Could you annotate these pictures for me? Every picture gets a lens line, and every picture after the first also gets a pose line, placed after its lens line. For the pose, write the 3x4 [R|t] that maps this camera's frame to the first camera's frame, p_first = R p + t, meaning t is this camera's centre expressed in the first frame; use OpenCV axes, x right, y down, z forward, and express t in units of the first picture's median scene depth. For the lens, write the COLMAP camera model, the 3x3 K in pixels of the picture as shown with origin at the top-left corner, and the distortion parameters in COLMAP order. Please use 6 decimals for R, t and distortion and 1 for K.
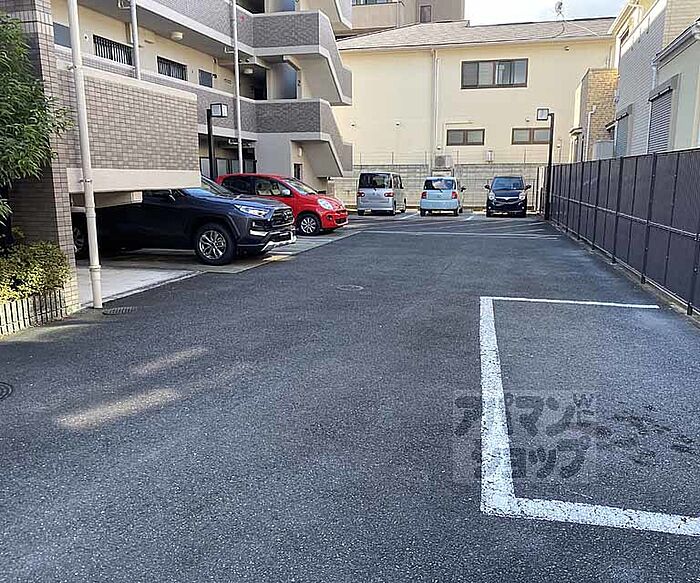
lens RADIAL K [[585.3, 0, 364.5], [0, 585.3, 289.6], [0, 0, 1]] dist [0.086430, -0.228867]
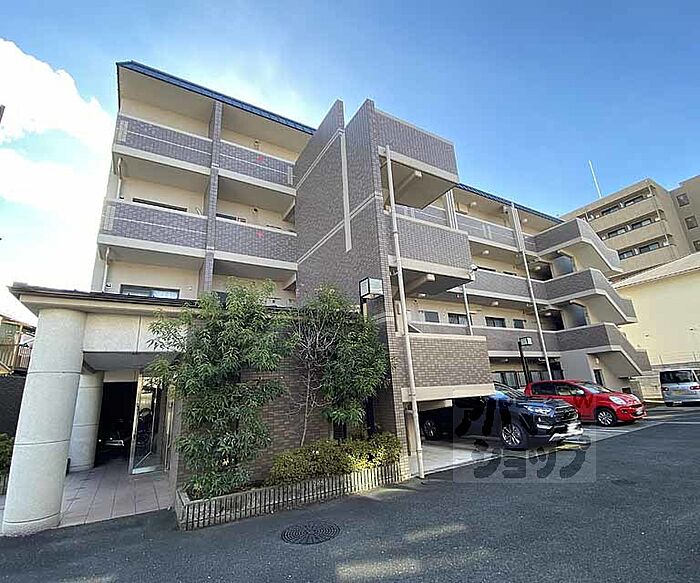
lens RADIAL K [[335.4, 0, 350.0], [0, 335.4, 291.5], [0, 0, 1]] dist [0.009641, -0.018862]
pose [[0.710754, -0.241829, -0.660566, 0.056770], [-0.076445, 0.906935, -0.414276, -0.015666], [0.699275, 0.344945, 0.626121, 0.061118]]
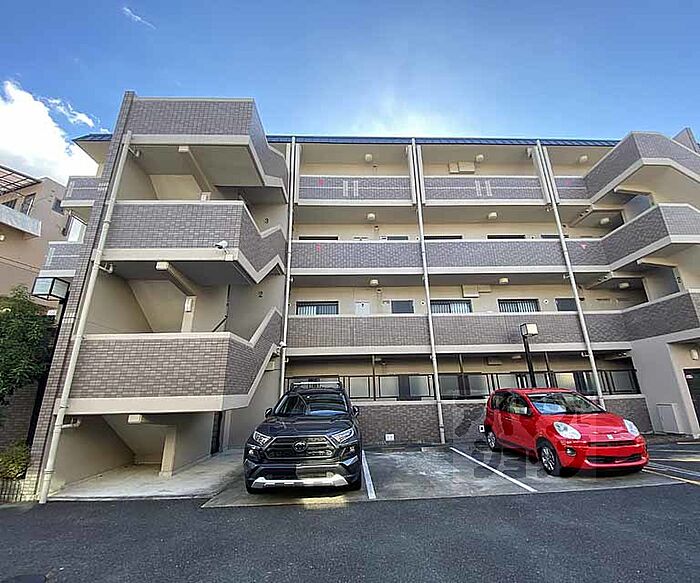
lens RADIAL K [[313.4, 0, 350.0], [0, 313.4, 291.5], [0, 0, 1]] dist [-0.010797, -0.000473]
pose [[0.293166, -0.305660, -0.905884, 0.248247], [-0.155622, 0.919623, -0.360659, -0.124476], [0.943311, 0.246708, 0.222034, 0.631554]]
